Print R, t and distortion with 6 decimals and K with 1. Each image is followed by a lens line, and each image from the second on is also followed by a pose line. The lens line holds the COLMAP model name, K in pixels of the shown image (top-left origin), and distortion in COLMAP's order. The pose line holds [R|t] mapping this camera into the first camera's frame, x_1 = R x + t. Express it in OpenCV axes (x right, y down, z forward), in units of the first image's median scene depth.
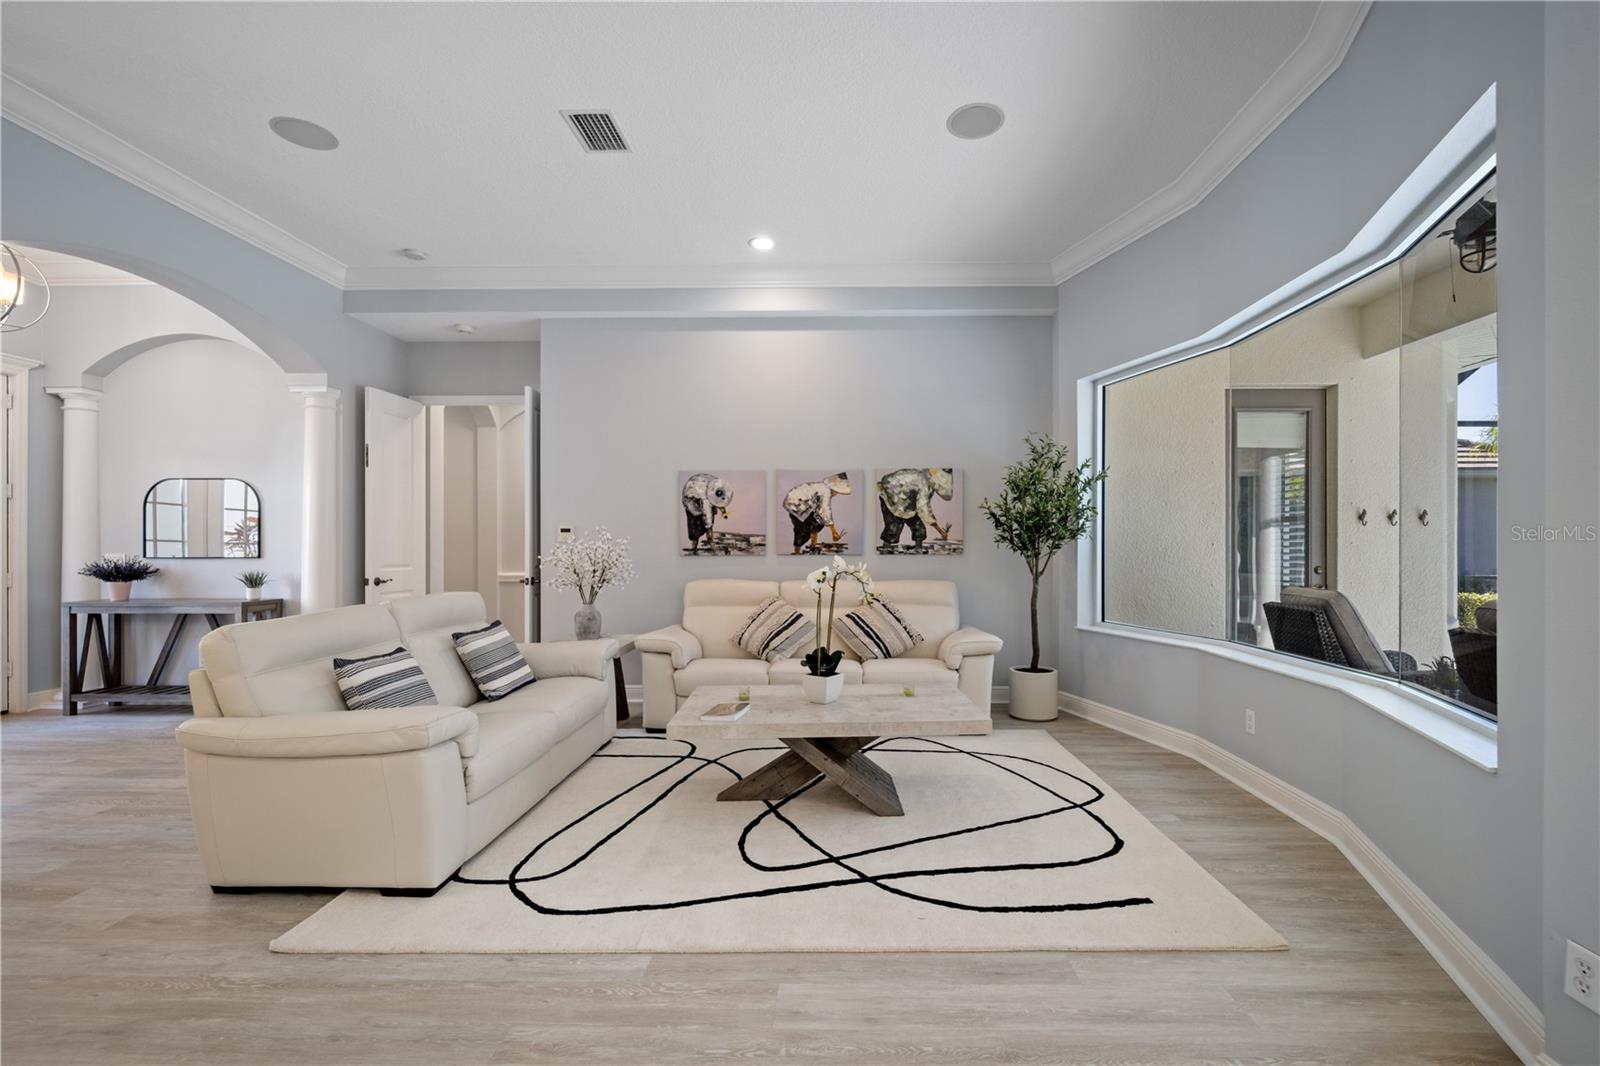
lens RADIAL K [[692.0, 0, 842.4], [0, 692.0, 546.5], [0, 0, 1]] dist [-0.002650, -0.000510]
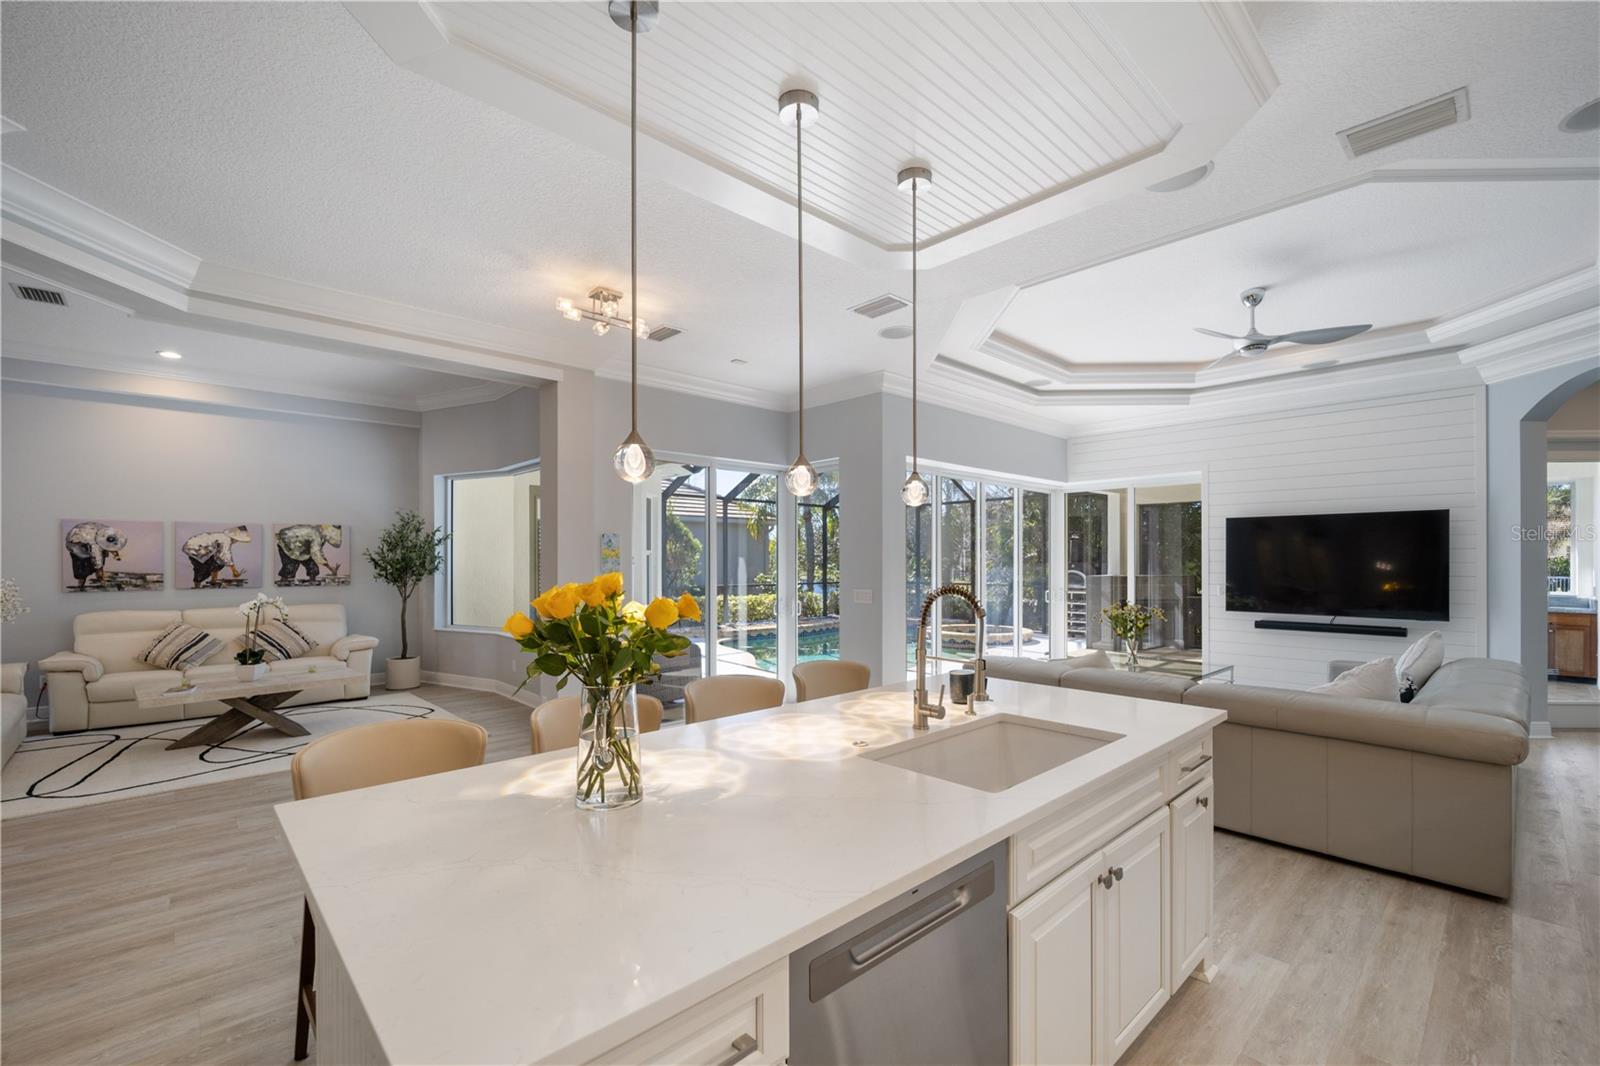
lens RADIAL K [[674.6, 0, 803.5], [0, 674.6, 560.8], [0, 0, 1]] dist [0.000229, -0.004751]
pose [[0.723619, -0.001482, 0.690198, -0.113970], [0.000742, 0.999999, 0.001369, -0.041248], [-0.690199, -0.000479, 0.723620, -0.685374]]
